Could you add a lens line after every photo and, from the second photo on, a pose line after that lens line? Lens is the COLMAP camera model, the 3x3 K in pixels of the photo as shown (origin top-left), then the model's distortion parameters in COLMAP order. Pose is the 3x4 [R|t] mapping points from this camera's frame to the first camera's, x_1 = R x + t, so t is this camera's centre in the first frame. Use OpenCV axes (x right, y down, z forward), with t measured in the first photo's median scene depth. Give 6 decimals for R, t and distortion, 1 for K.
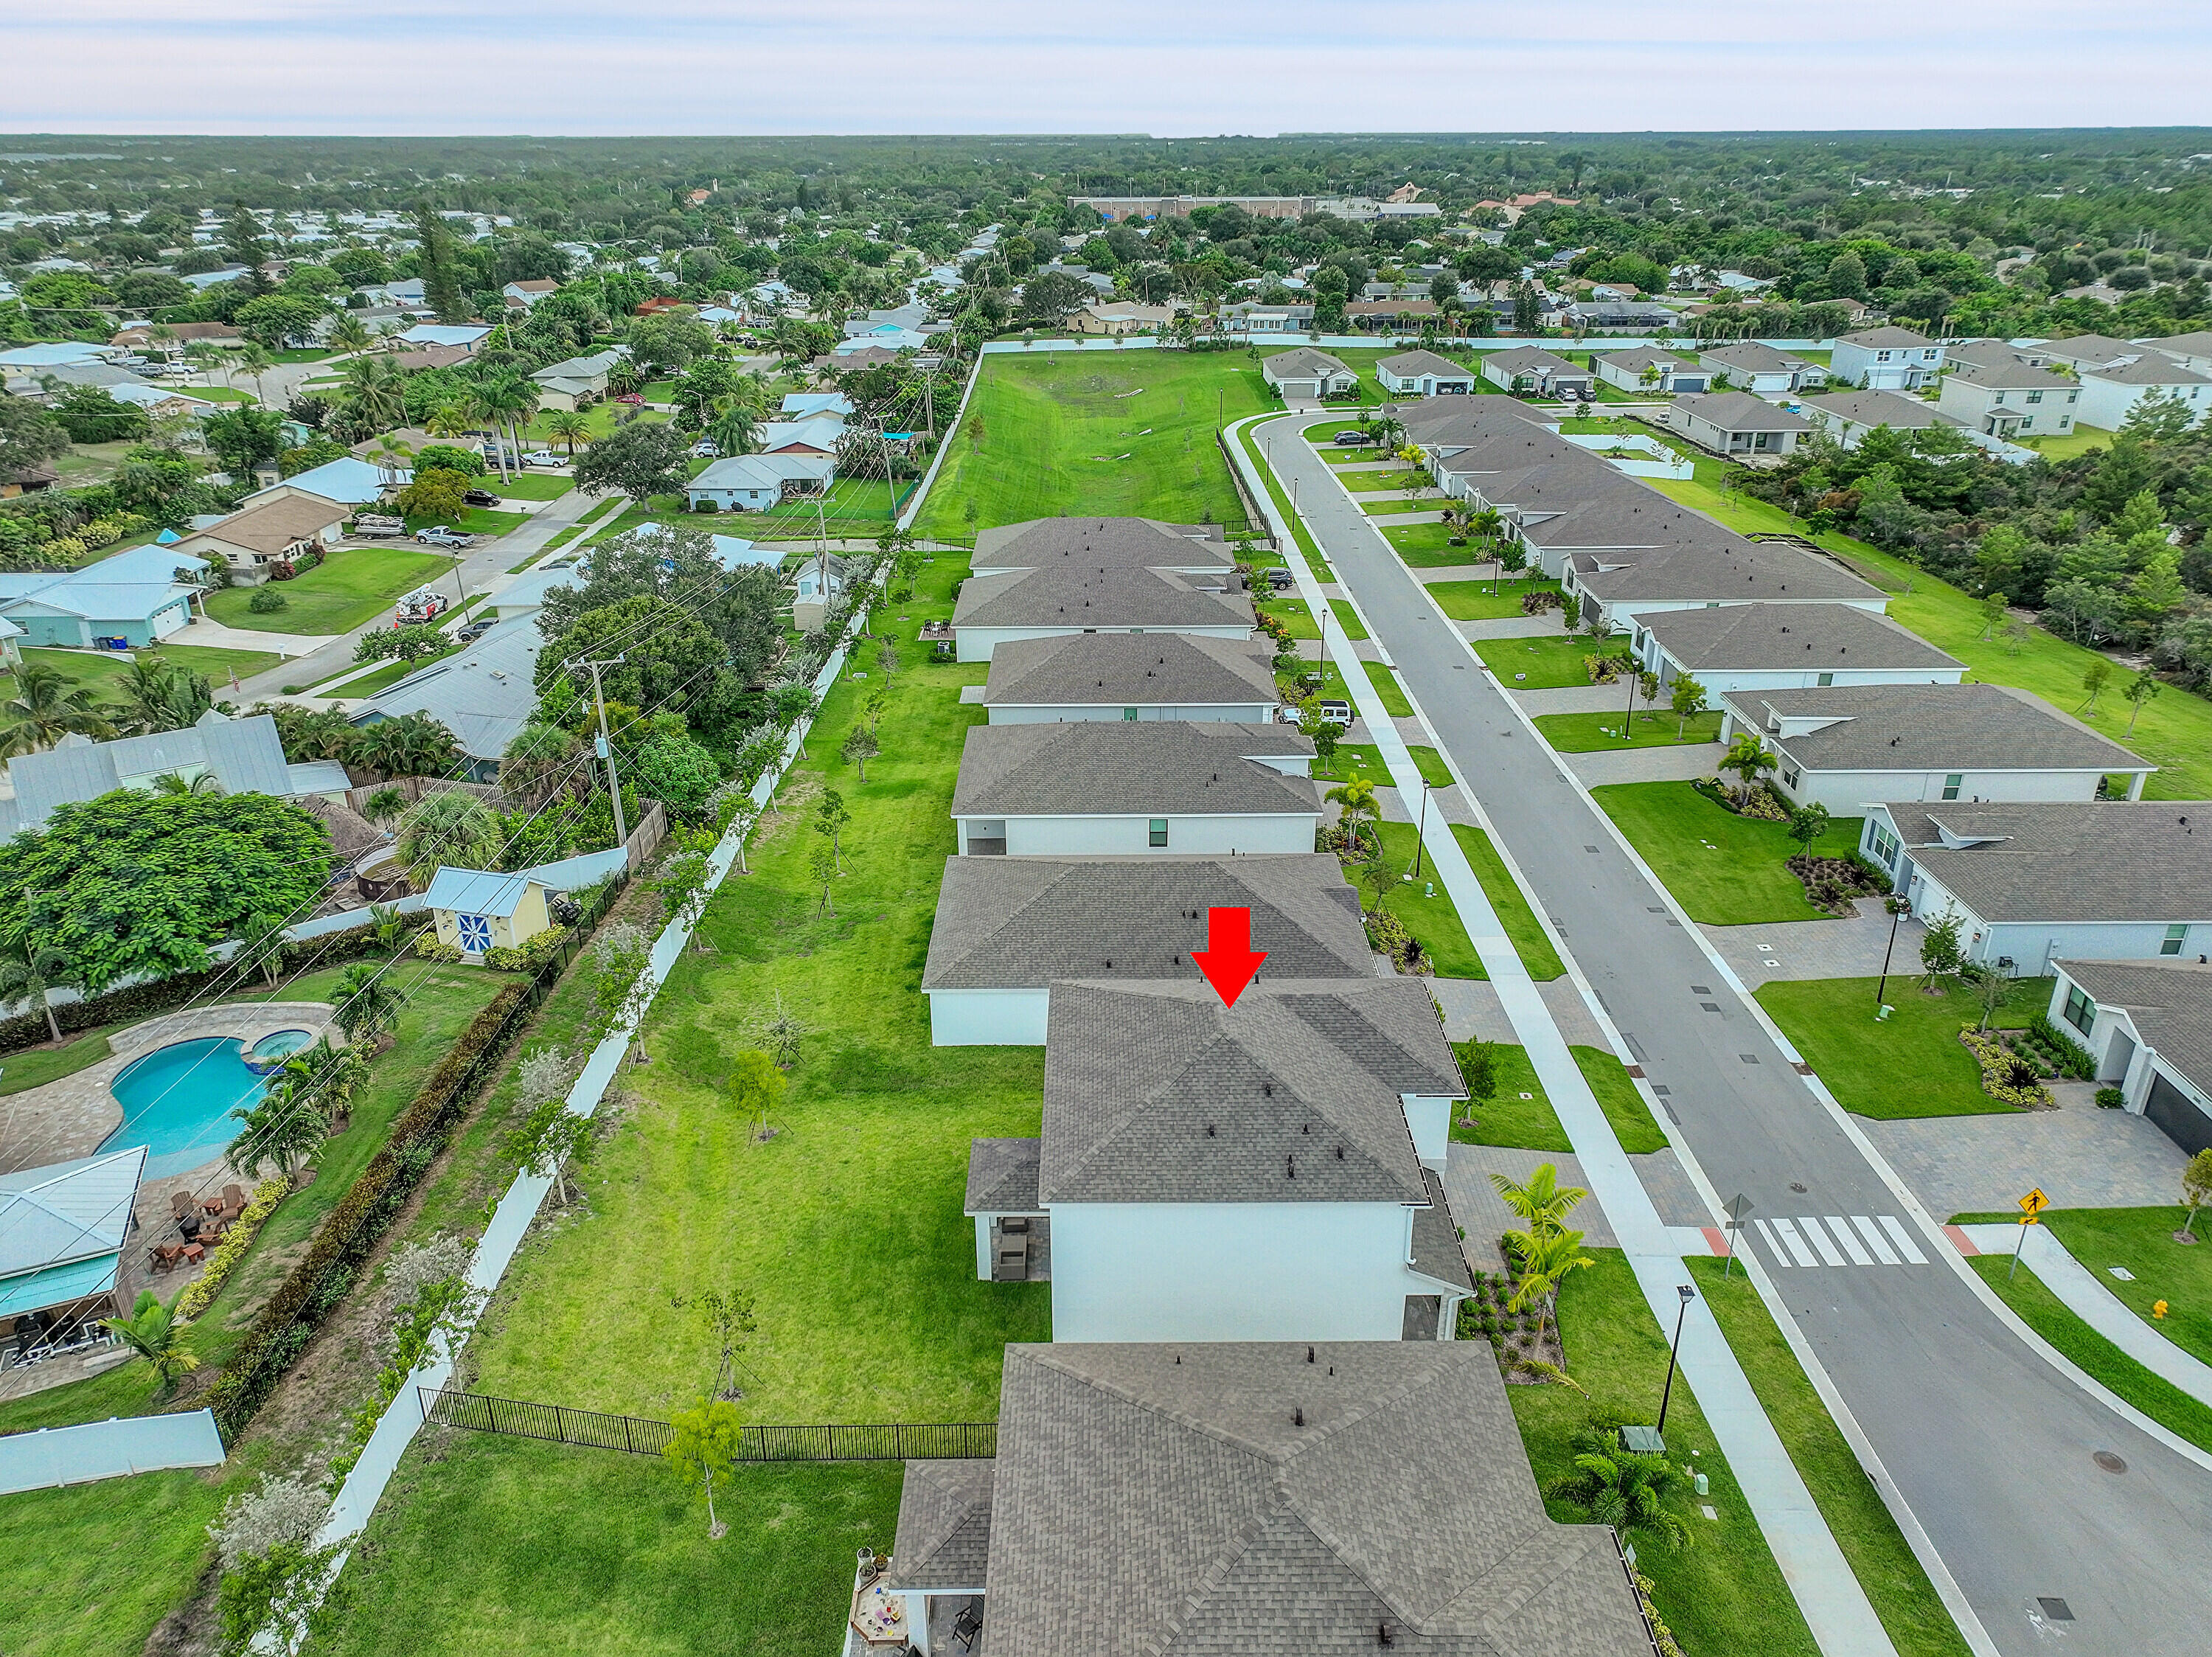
lens RADIAL K [[1559.0, 0, 1106.0], [0, 1559.0, 828.5], [0, 0, 1]] dist [0.003408, 0.006595]
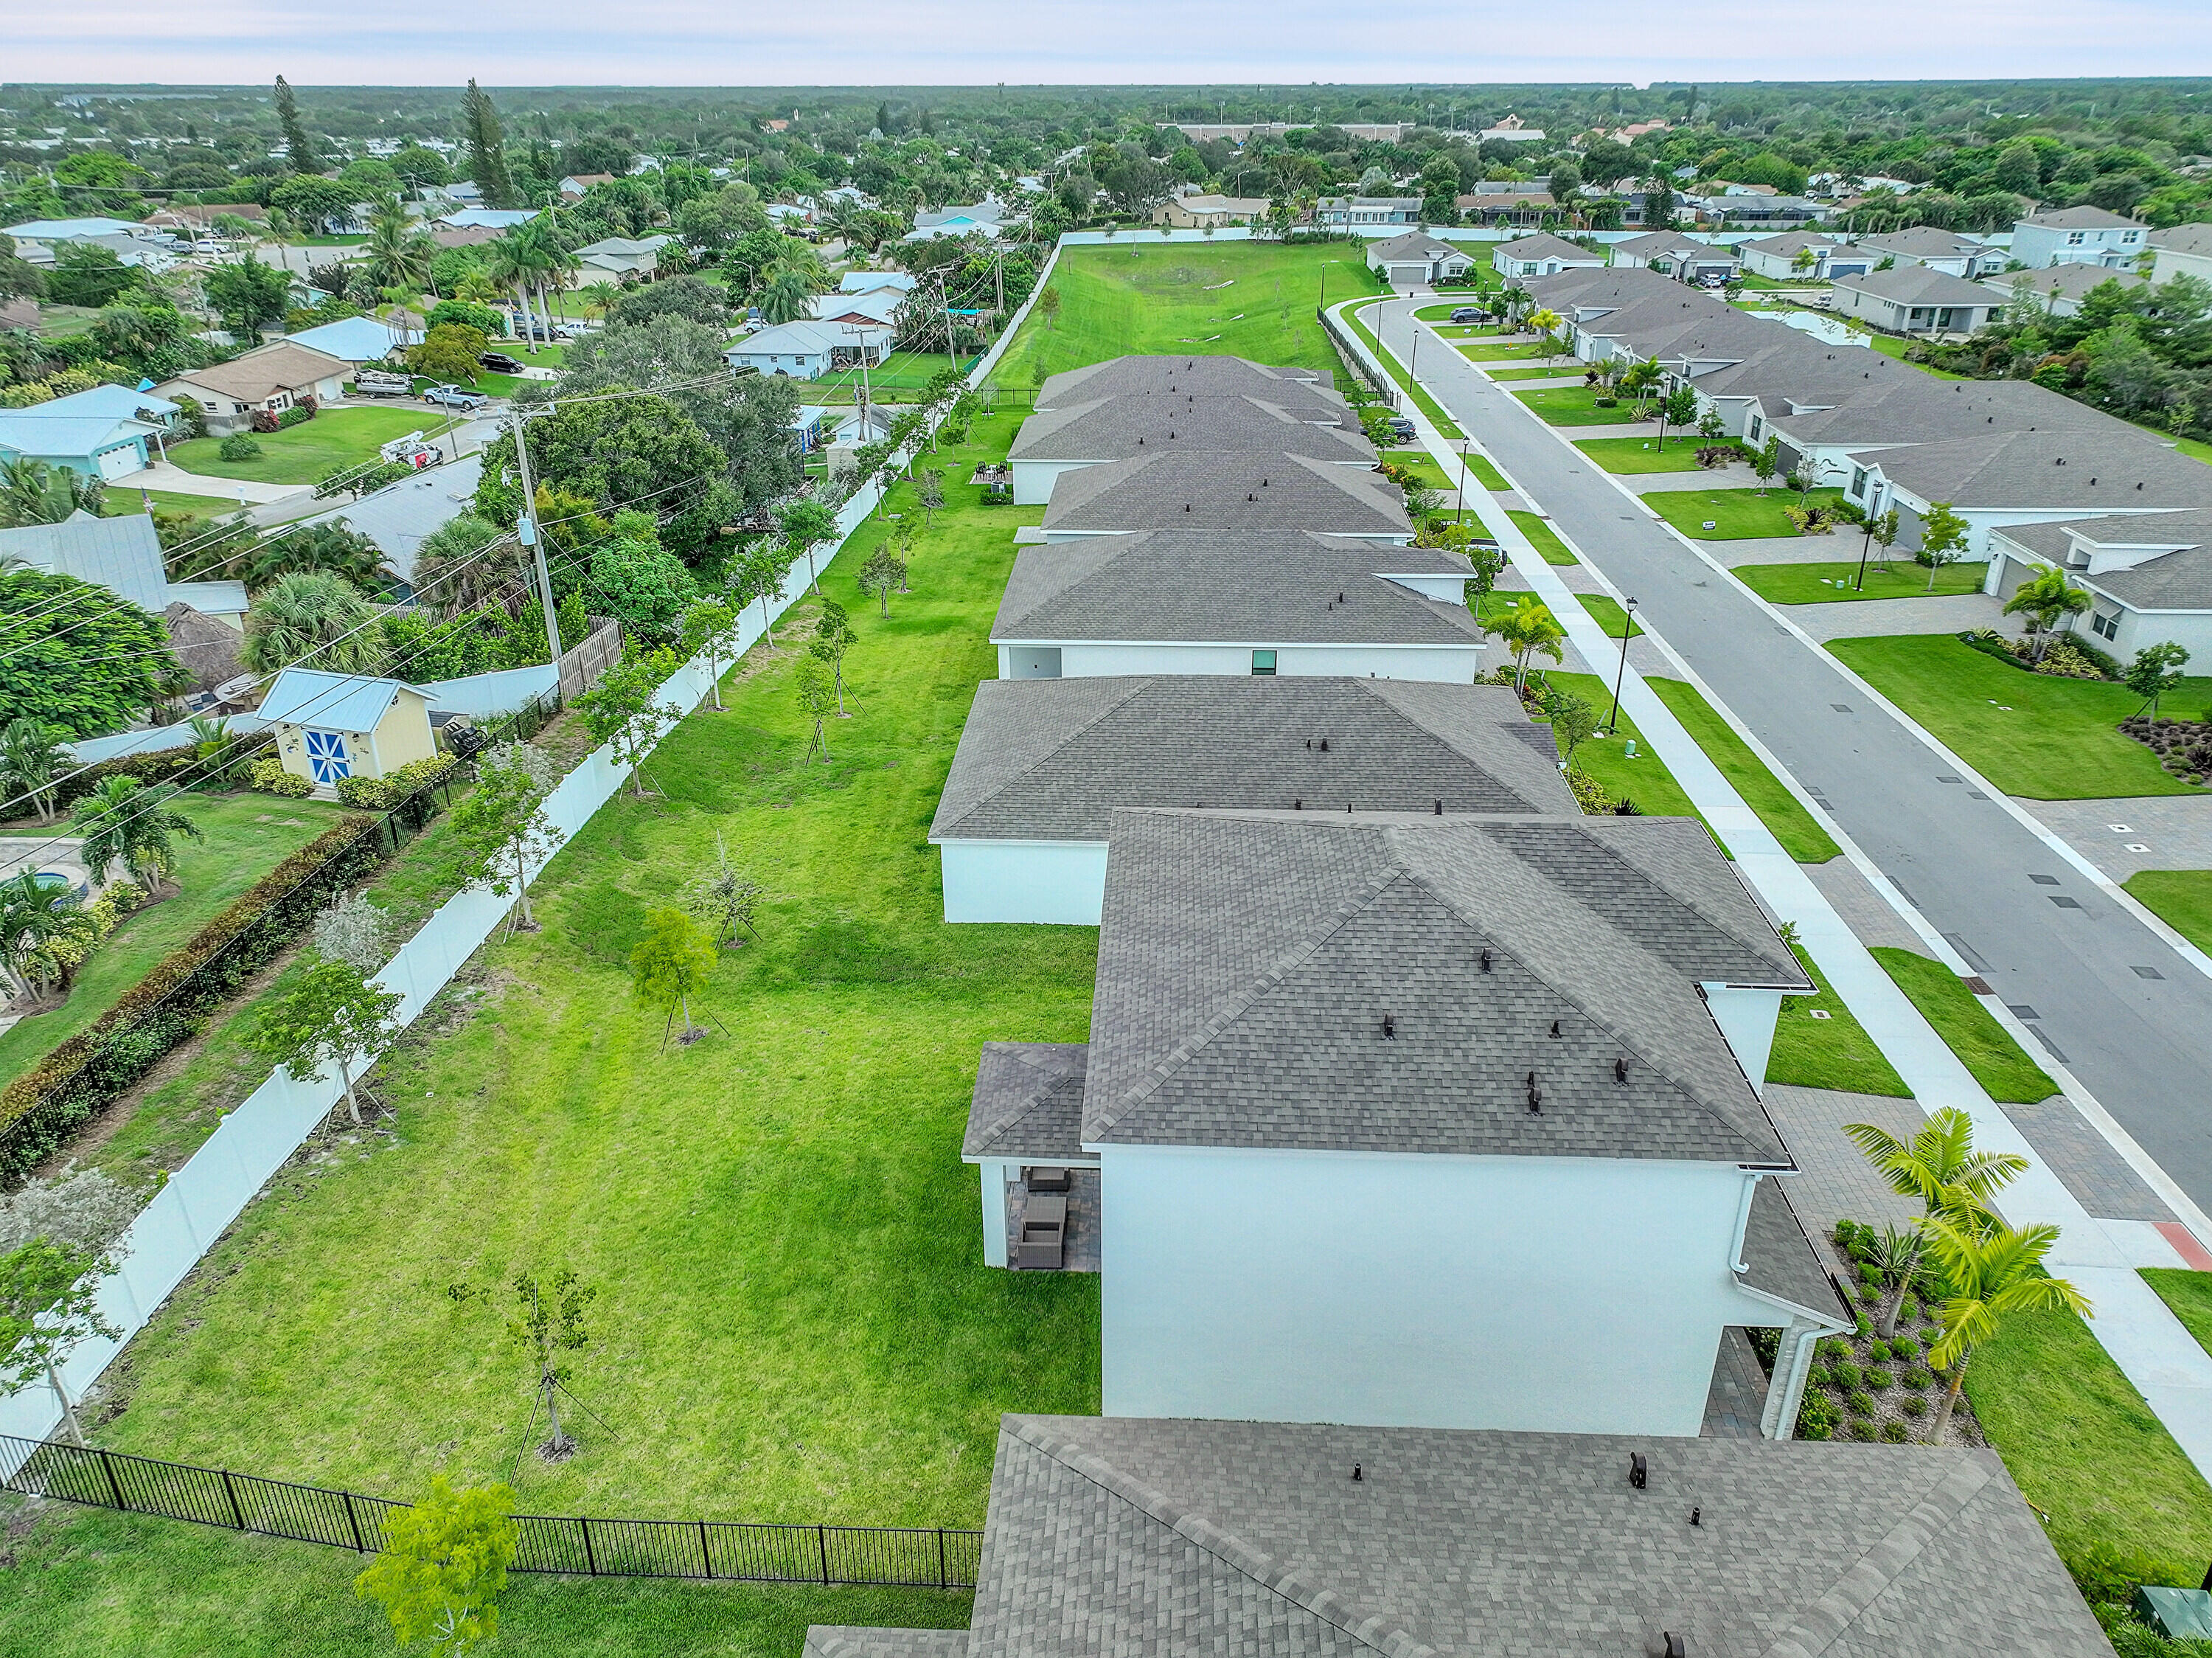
lens RADIAL K [[1559.1, 0, 1106.0], [0, 1559.1, 829.0], [0, 0, 1]] dist [0.003408, 0.006595]
pose [[0.998663, 0.023040, -0.046278, -0.005346], [-0.021831, 0.999412, 0.026457, 0.055842], [0.046860, -0.025411, 0.998578, 0.219920]]
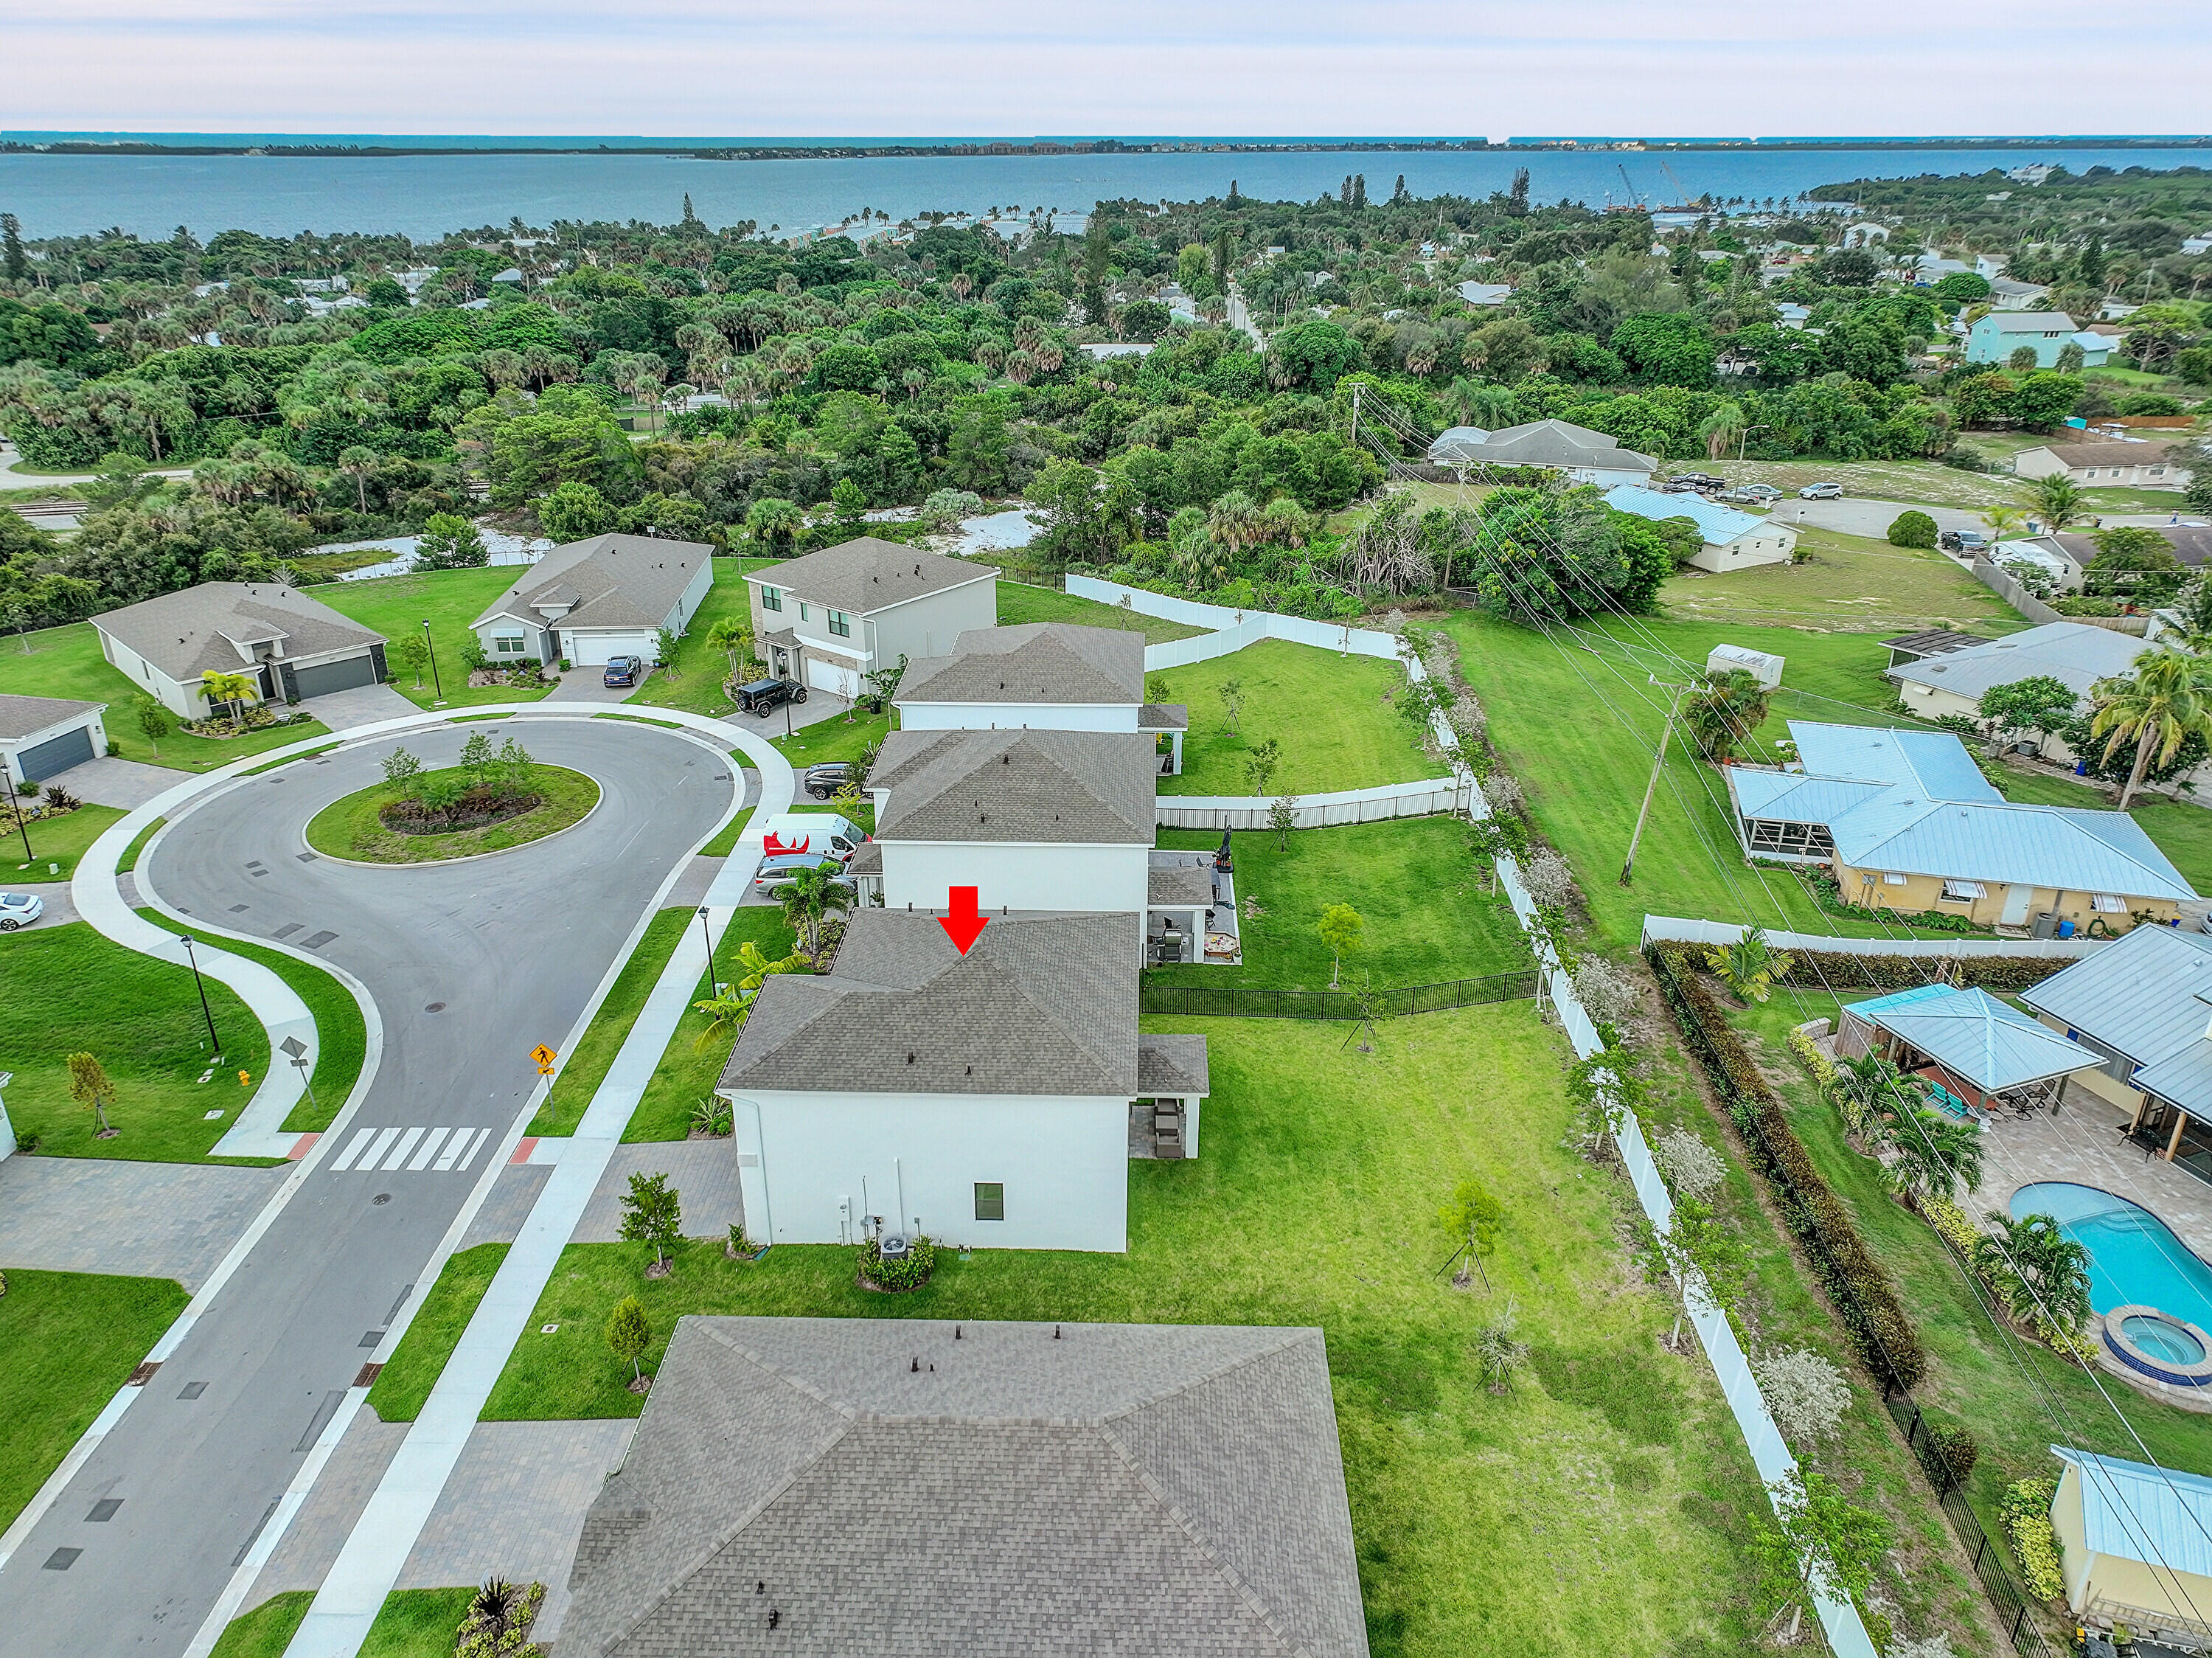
lens RADIAL K [[1611.4, 0, 1060.1], [0, 1611.4, 826.0], [0, 0, 1]] dist [0.001404, -0.000296]
pose [[-0.998725, -0.019230, 0.046678, -0.018354], [0.020809, 0.685599, 0.727682, -0.416936], [-0.045995, 0.727725, -0.684325, 0.943220]]
